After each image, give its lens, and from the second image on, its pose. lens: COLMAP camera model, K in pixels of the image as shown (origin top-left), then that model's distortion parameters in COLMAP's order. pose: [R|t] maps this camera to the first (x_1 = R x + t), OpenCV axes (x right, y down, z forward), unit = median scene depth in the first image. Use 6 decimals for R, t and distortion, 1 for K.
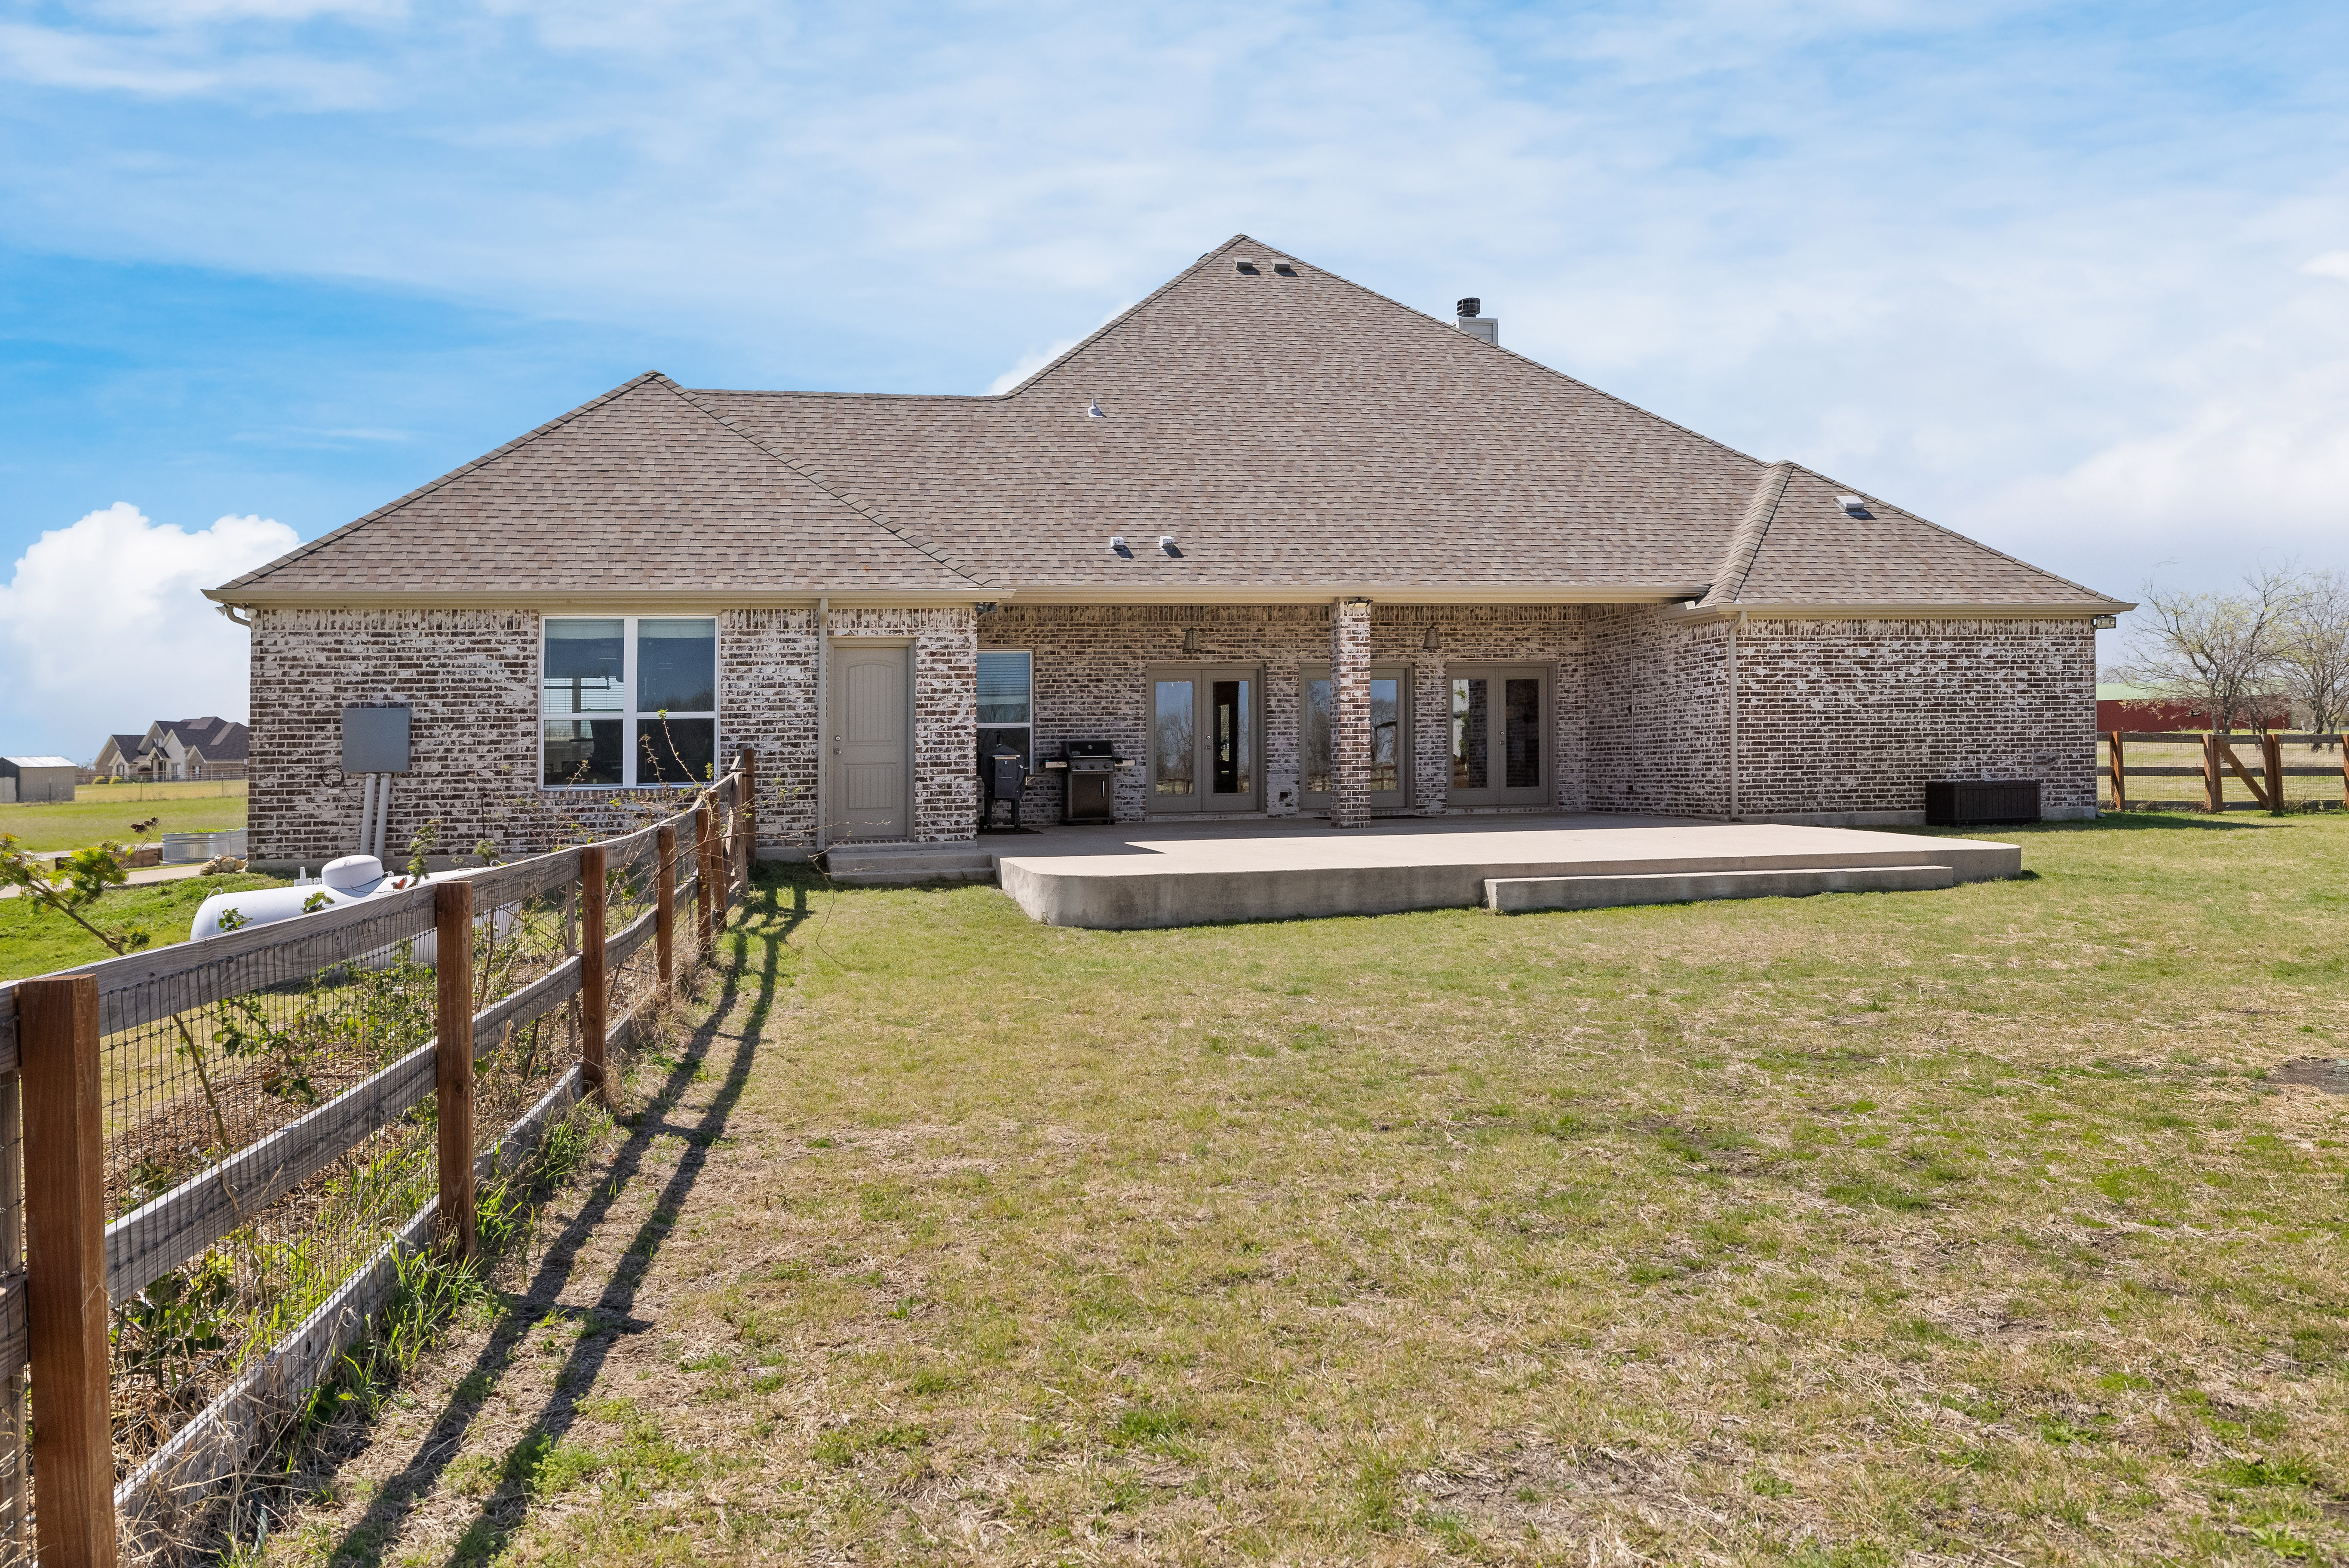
lens RADIAL K [[1636.5, 0, 1130.2], [0, 1636.5, 685.6], [0, 0, 1]] dist [-0.000462, 0.001389]
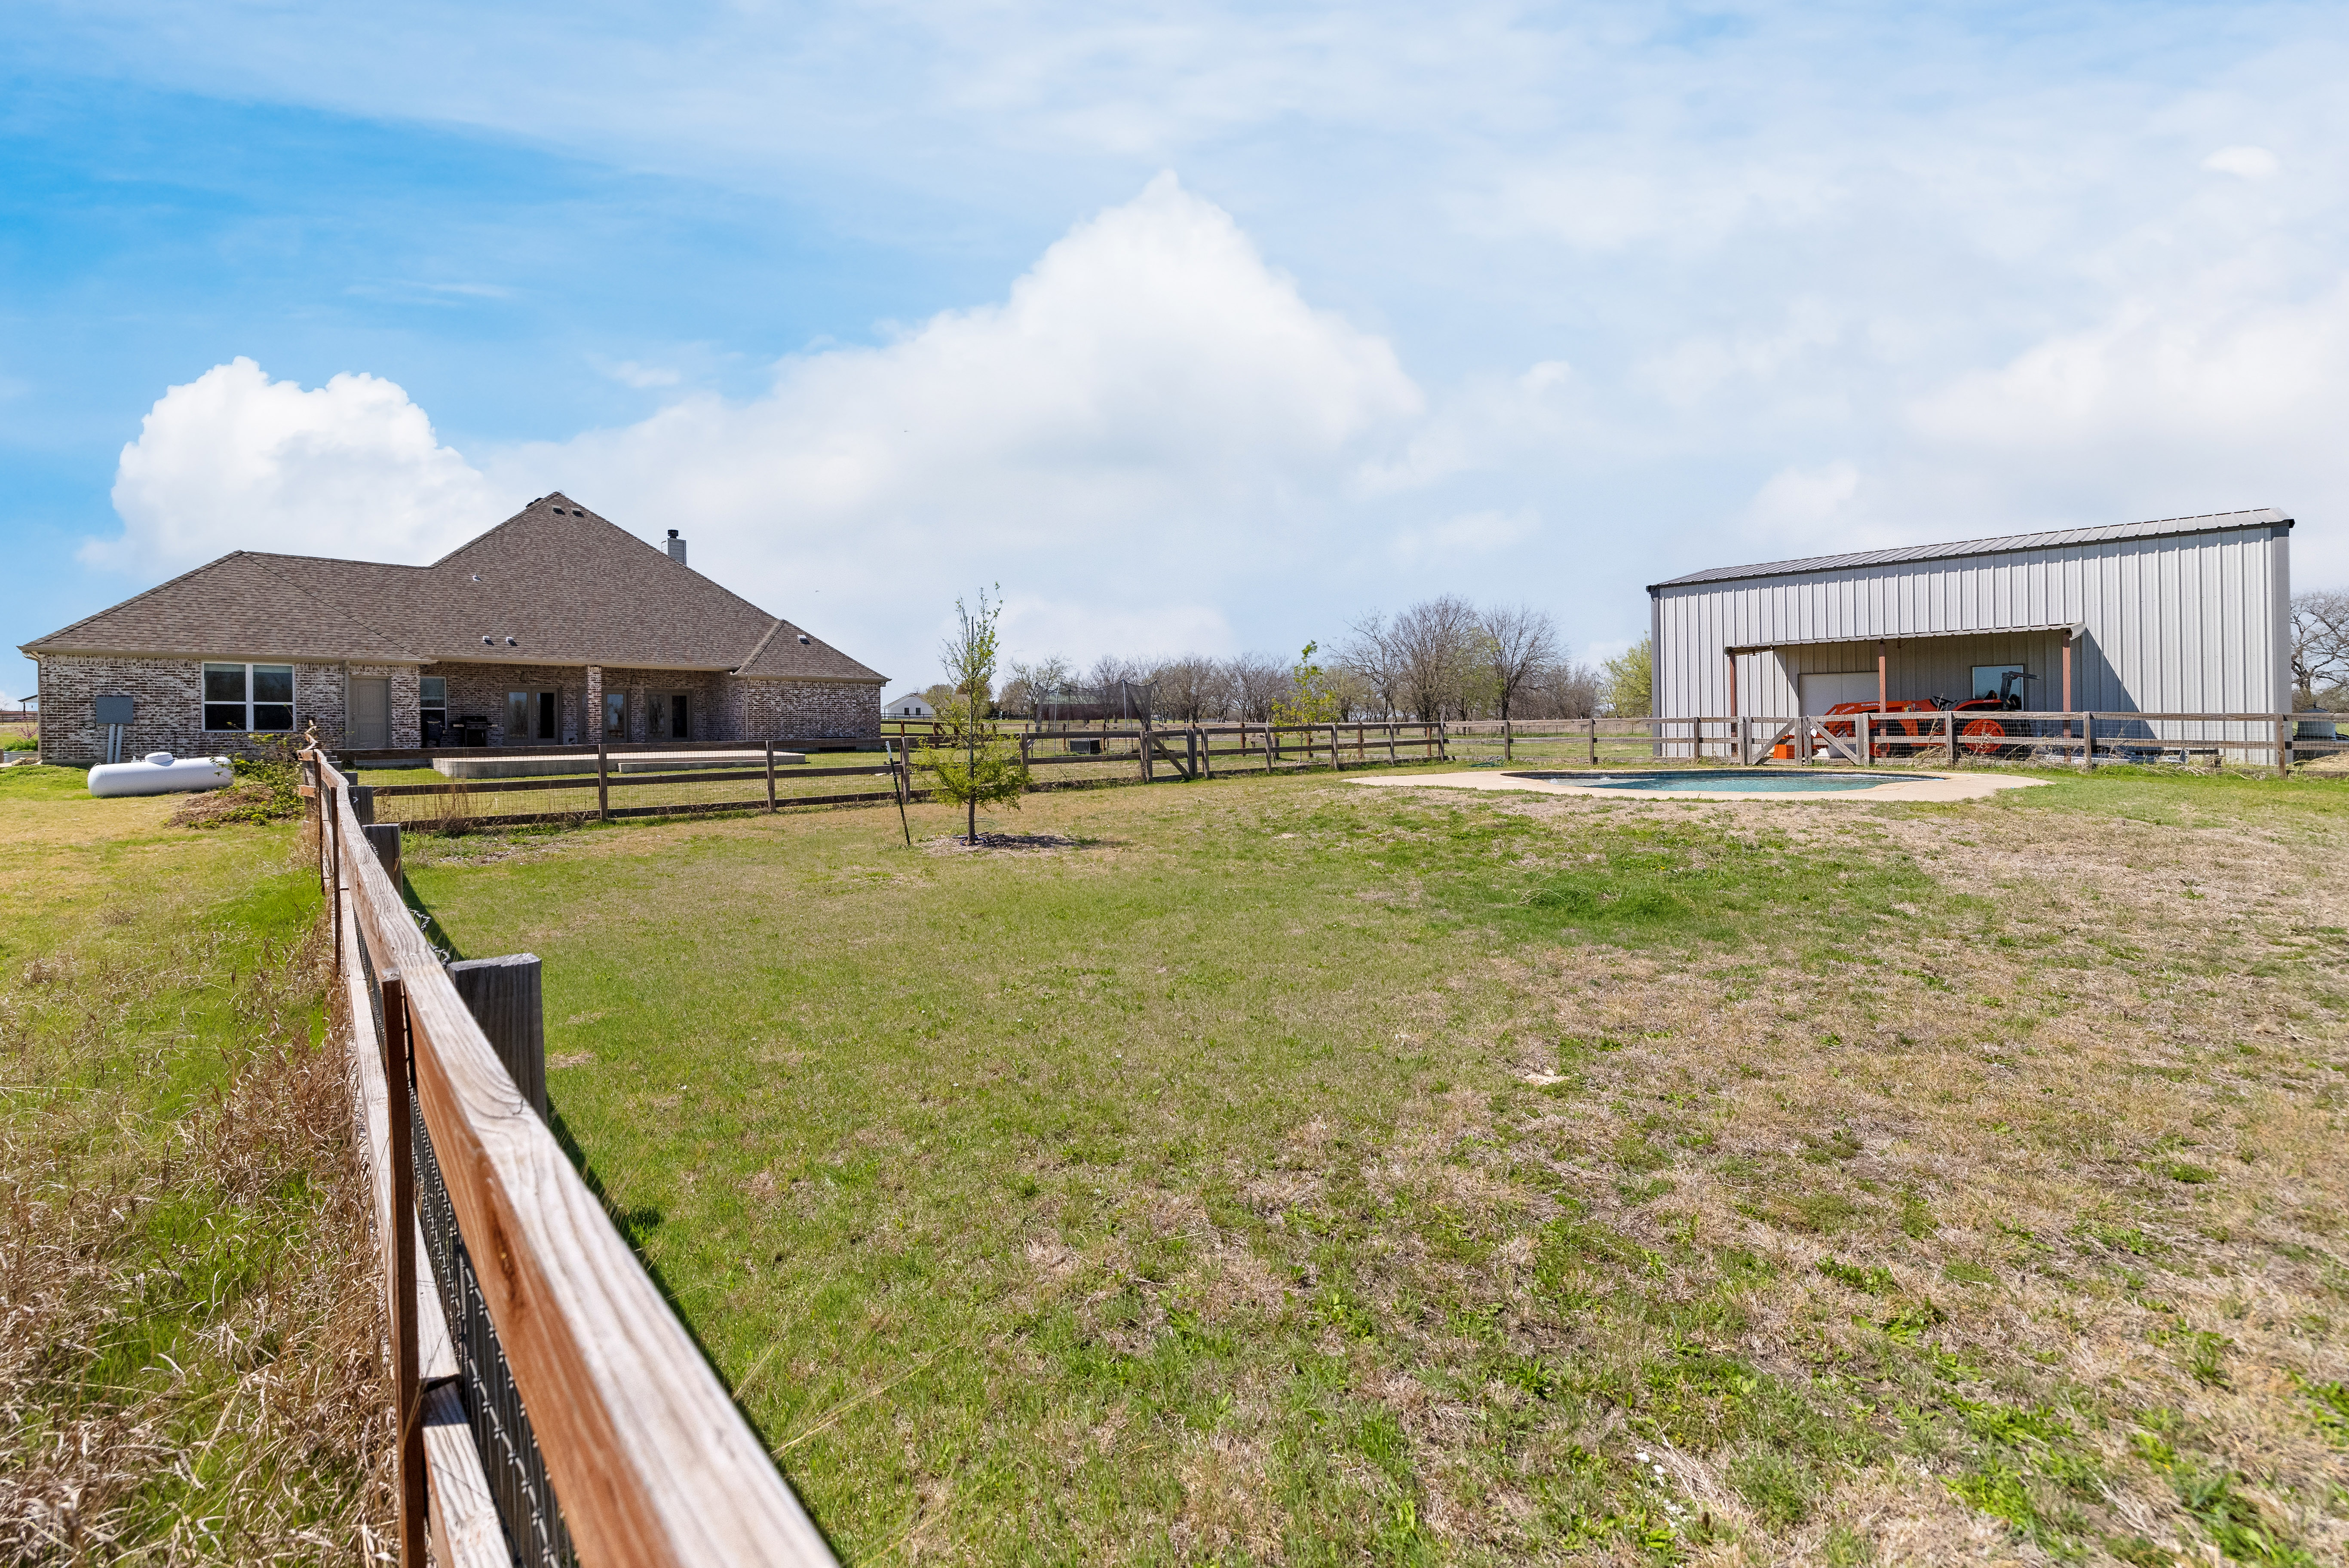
lens RADIAL K [[954.4, 0, 1132.2], [0, 954.4, 769.9], [0, 0, 1]] dist [0.000831, 0.000056]
pose [[0.846846, -0.007687, 0.531783, 0.049846], [-0.038520, 0.996383, 0.075745, -0.034118], [-0.530442, -0.084629, 0.843487, -0.773664]]
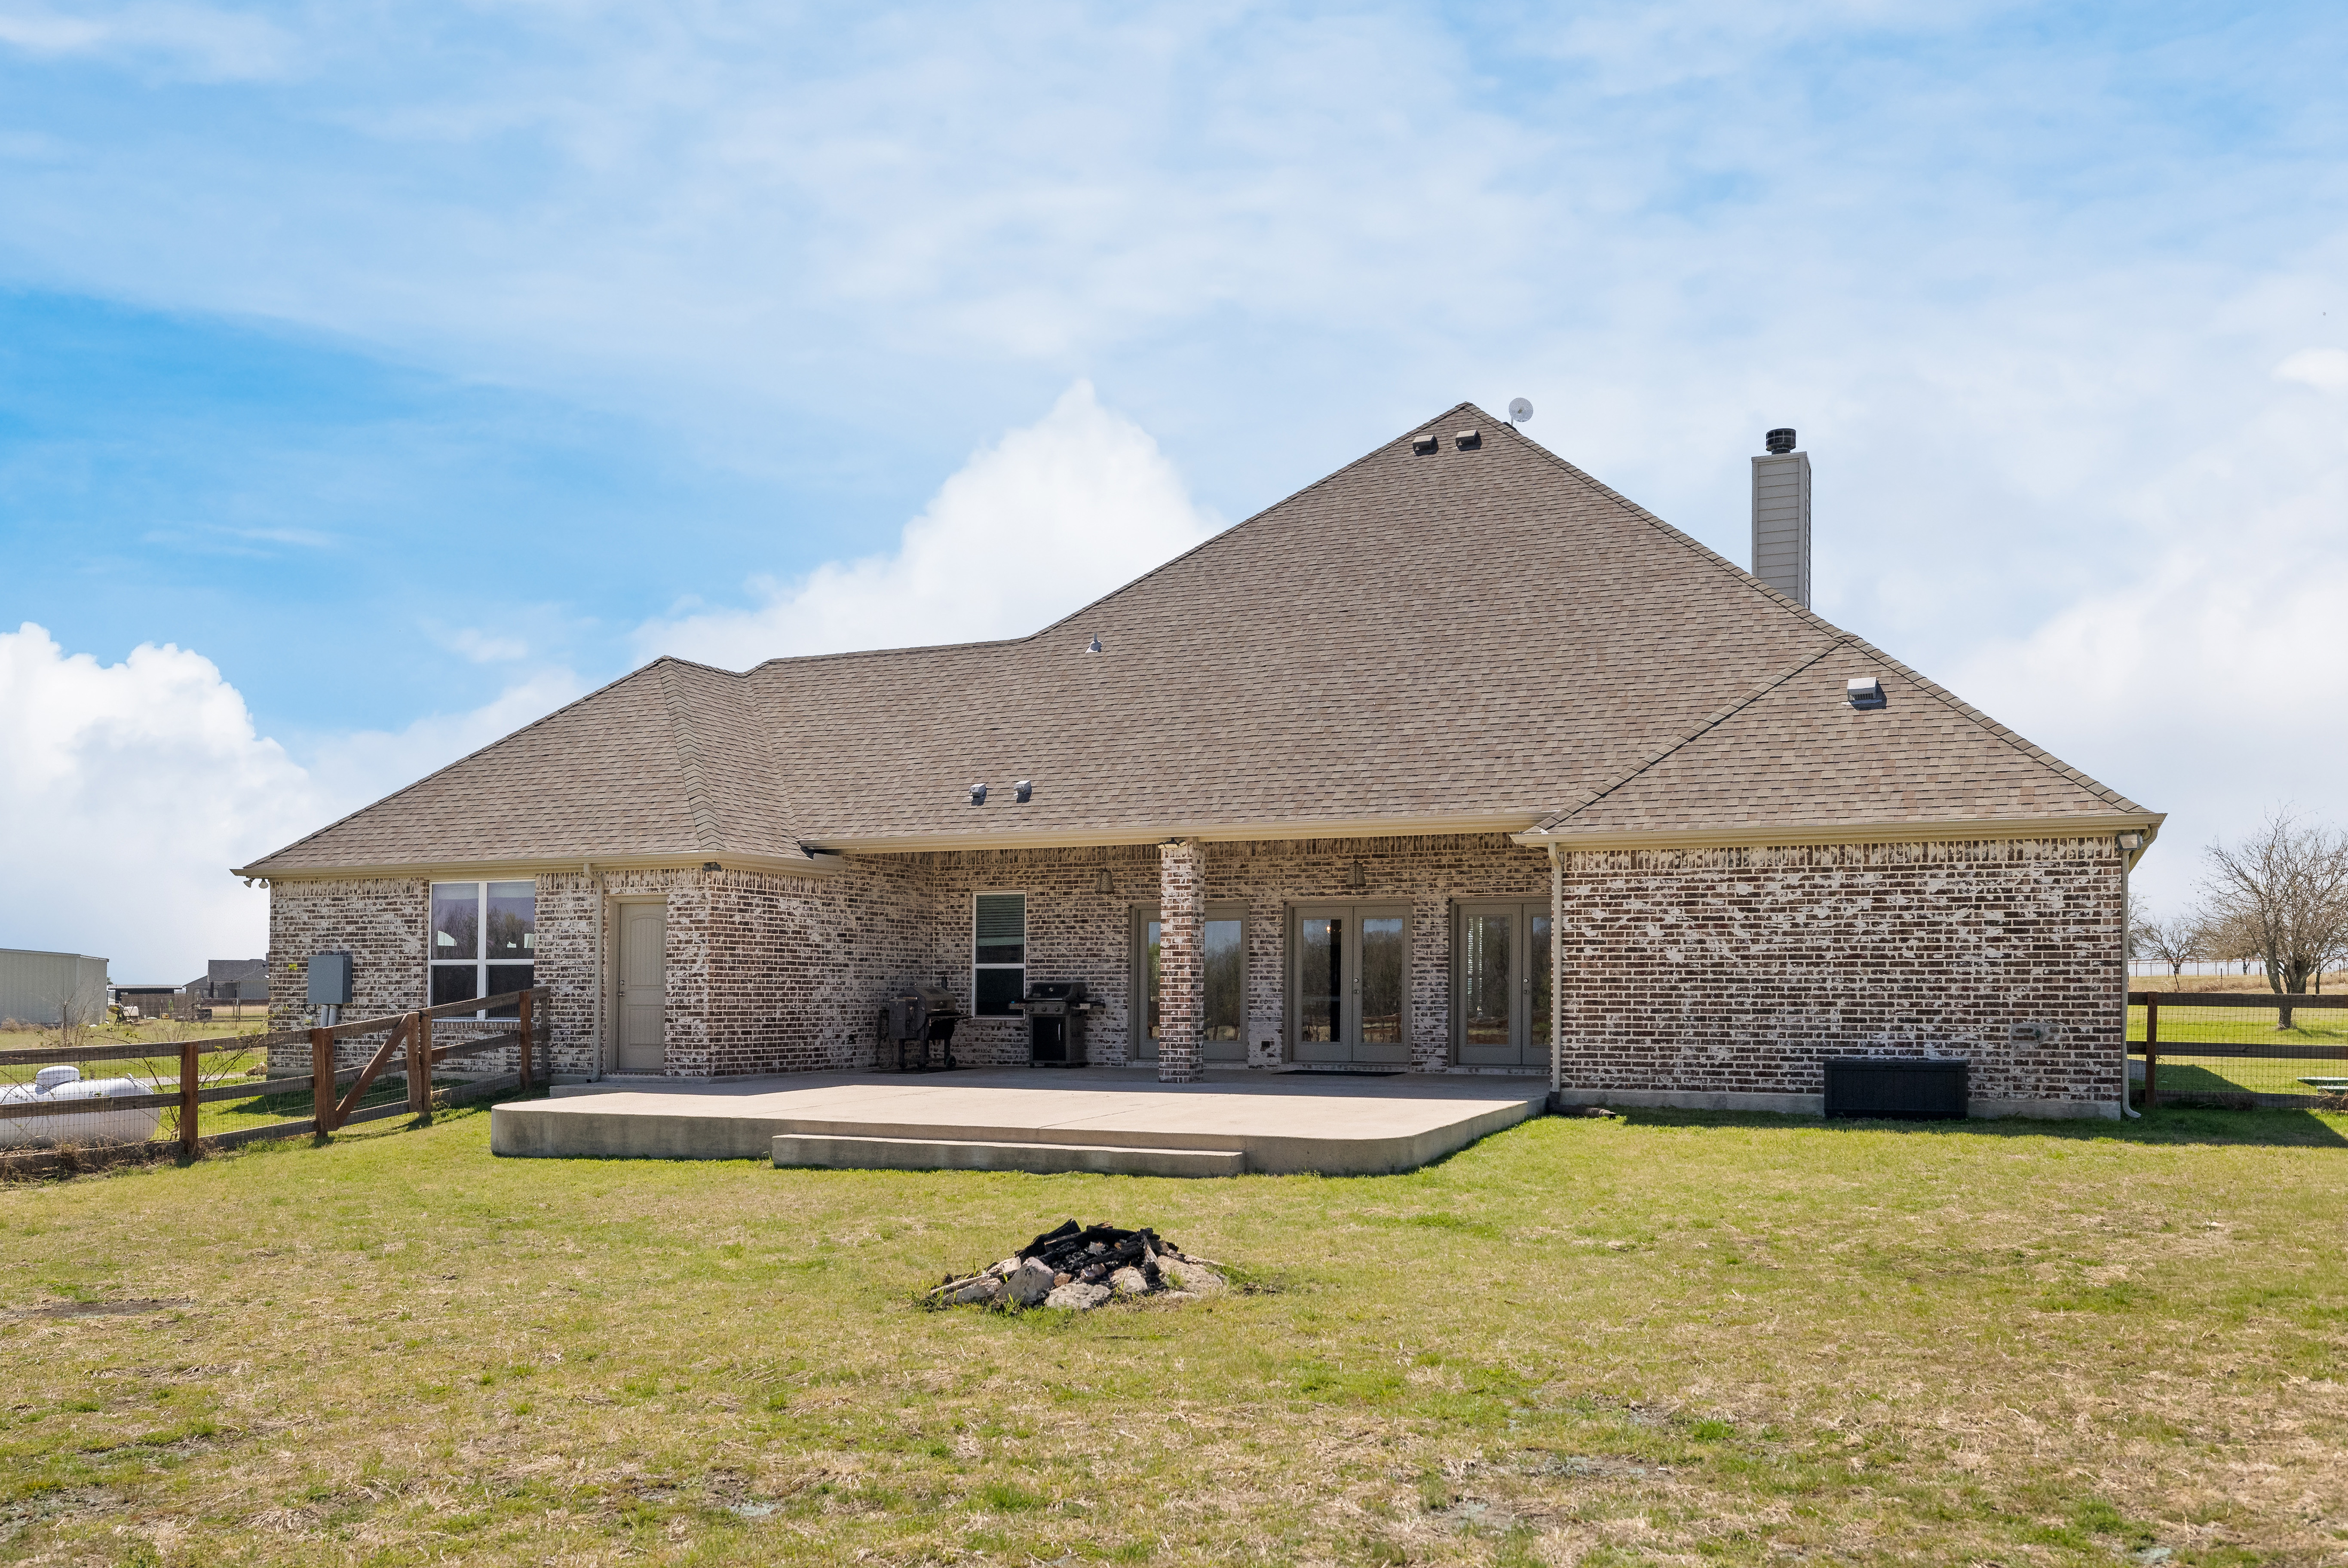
lens RADIAL K [[1962.2, 0, 1228.3], [0, 1962.2, 875.8], [0, 0, 1]] dist [-0.000184, -0.003844]
pose [[0.820338, -0.013563, -0.571718, 0.789820], [0.012080, 0.999907, -0.006388, -0.023823], [0.571751, -0.001666, 0.820425, 0.090187]]
